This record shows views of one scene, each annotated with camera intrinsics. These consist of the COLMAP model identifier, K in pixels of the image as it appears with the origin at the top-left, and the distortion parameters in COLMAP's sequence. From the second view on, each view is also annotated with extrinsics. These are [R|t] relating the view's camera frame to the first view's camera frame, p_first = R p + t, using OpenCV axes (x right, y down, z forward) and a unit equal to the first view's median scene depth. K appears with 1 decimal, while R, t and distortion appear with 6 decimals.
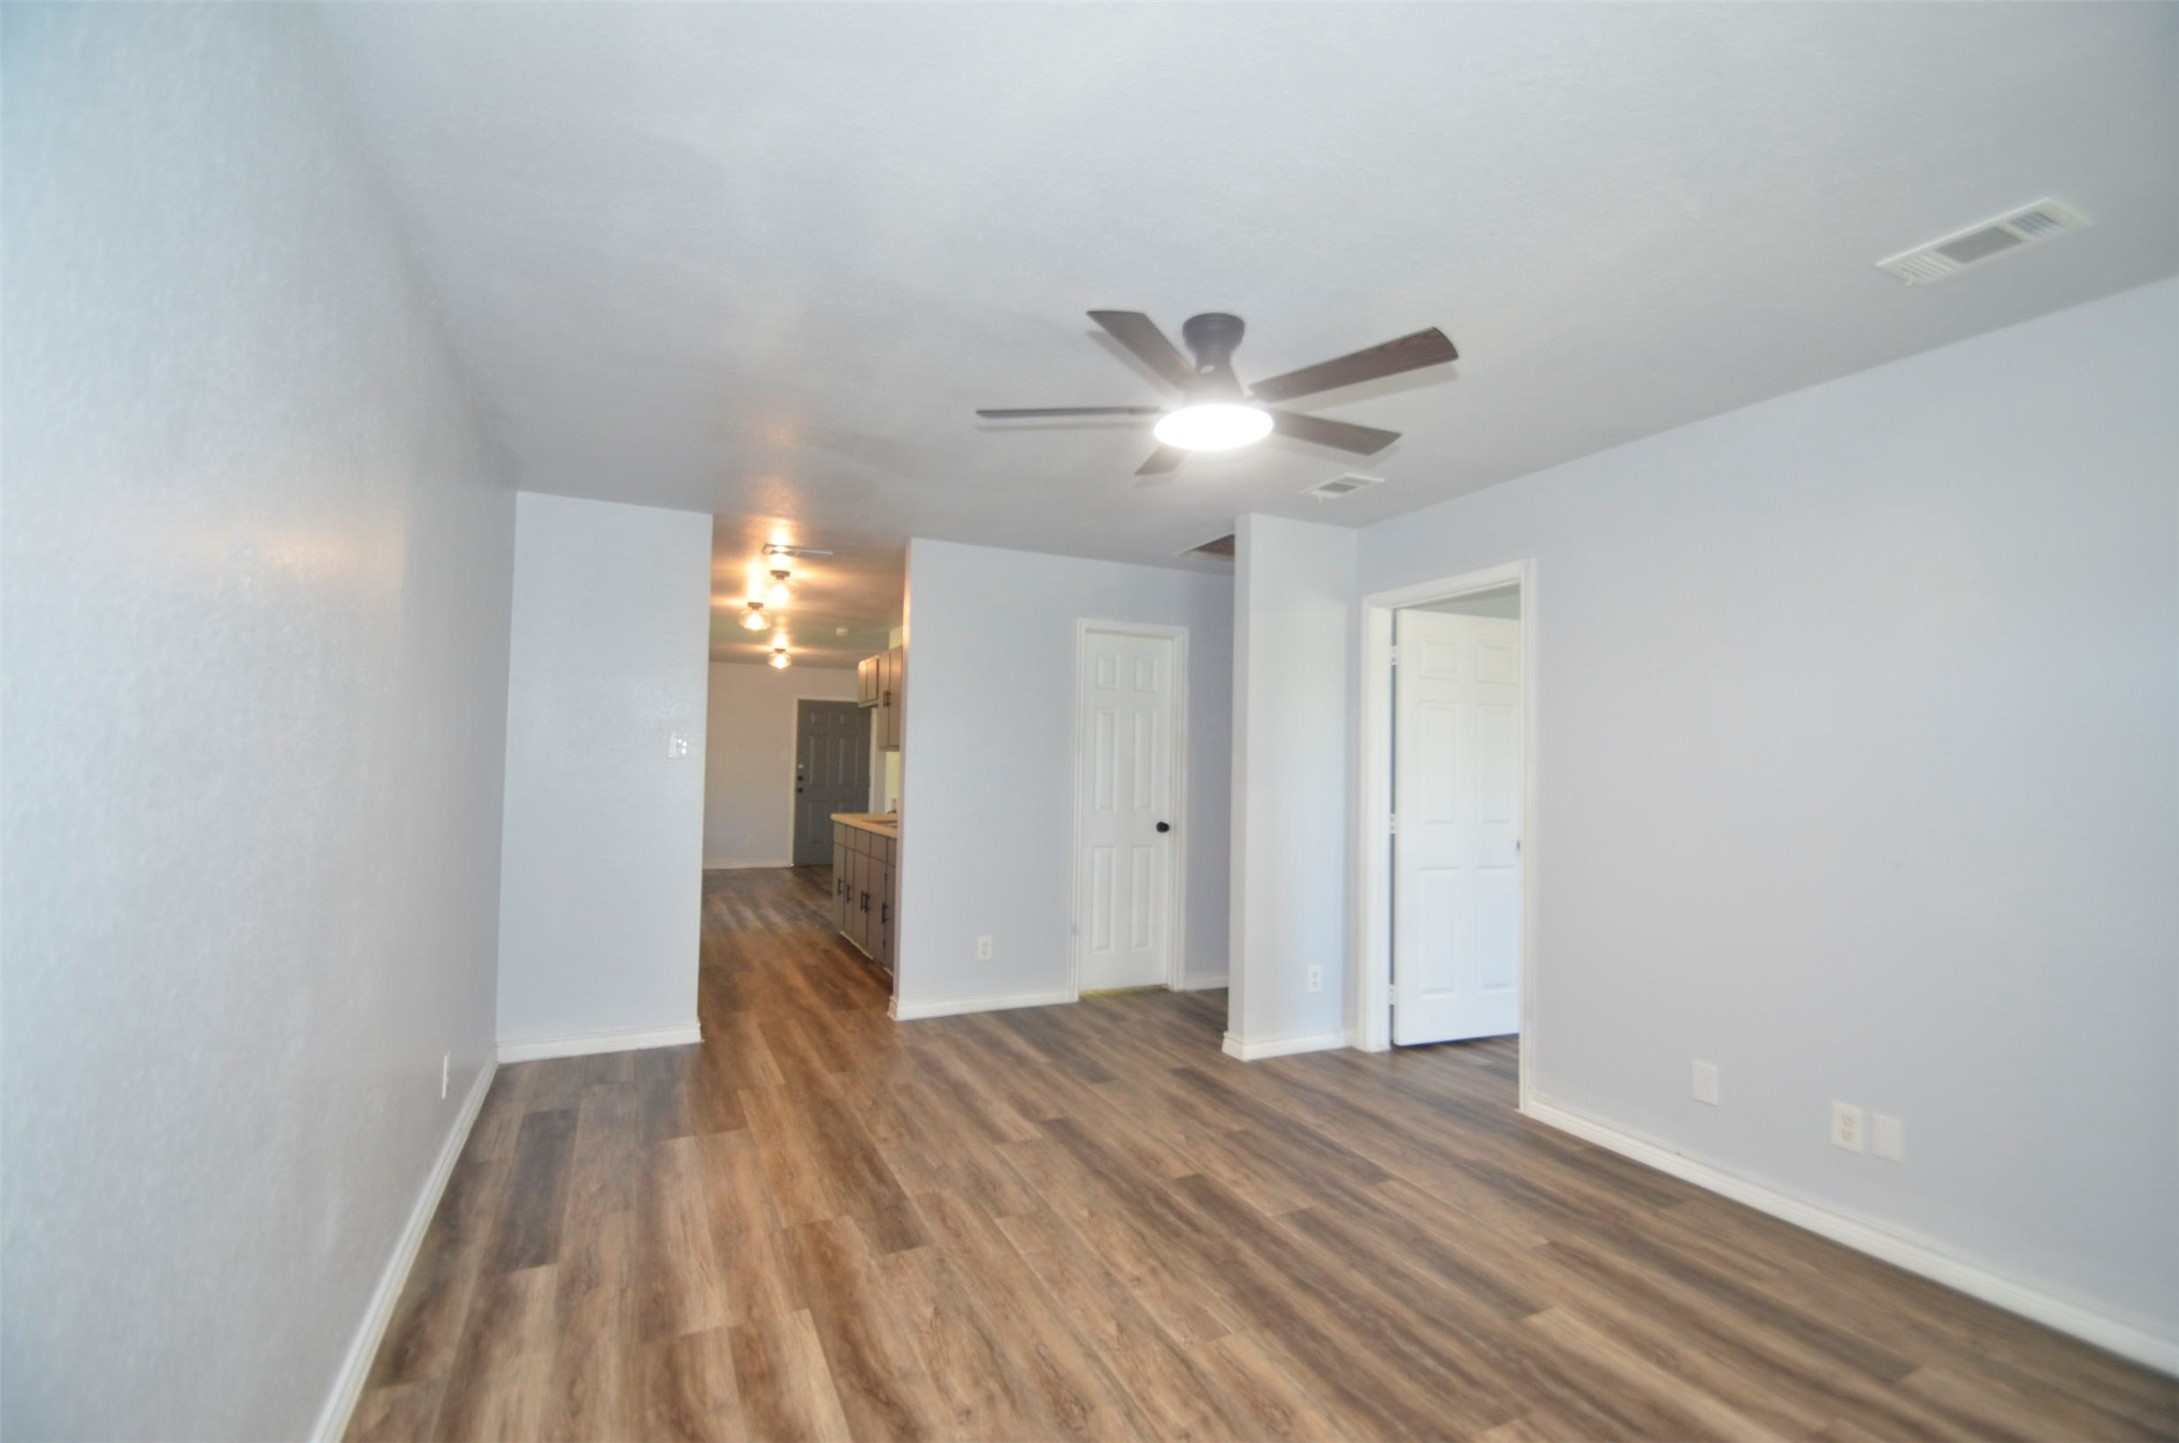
lens RADIAL K [[943.9, 0, 1085.9], [0, 943.9, 733.7], [0, 0, 1]] dist [0.026731, -0.028301]
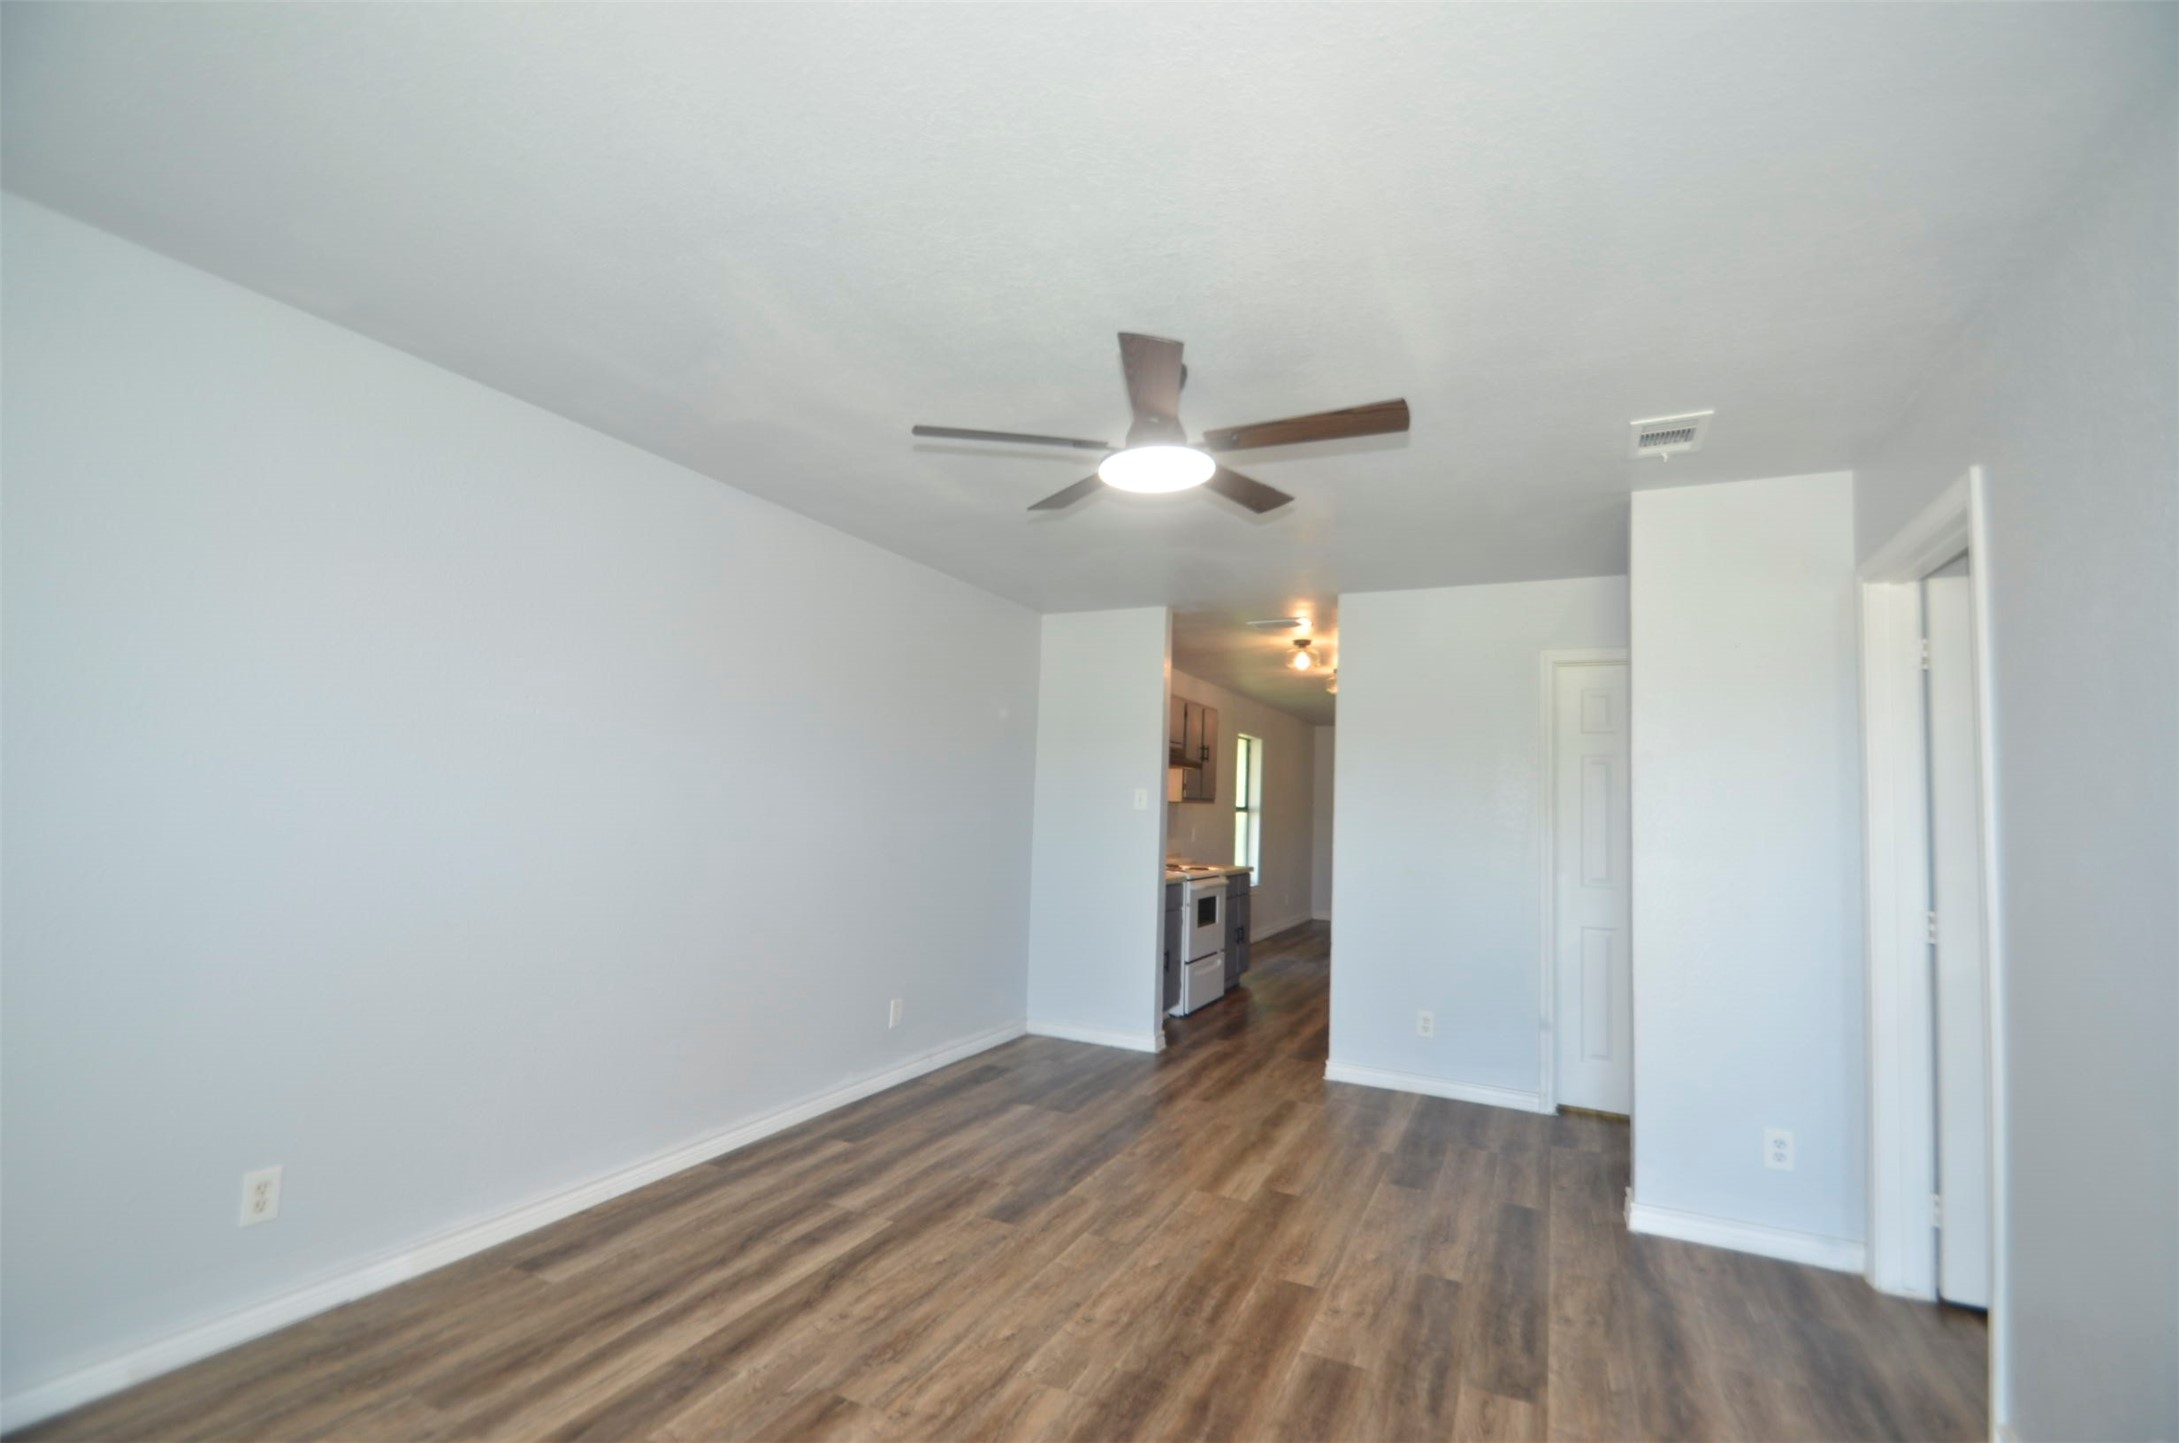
lens RADIAL K [[943.9, 0, 1085.9], [0, 943.9, 733.7], [0, 0, 1]] dist [0.026731, -0.028301]
pose [[0.617535, -0.056392, -0.784519, 0.672438], [0.001677, 0.997519, -0.070383, 0.017866], [0.786542, 0.042149, 0.616097, 0.266759]]
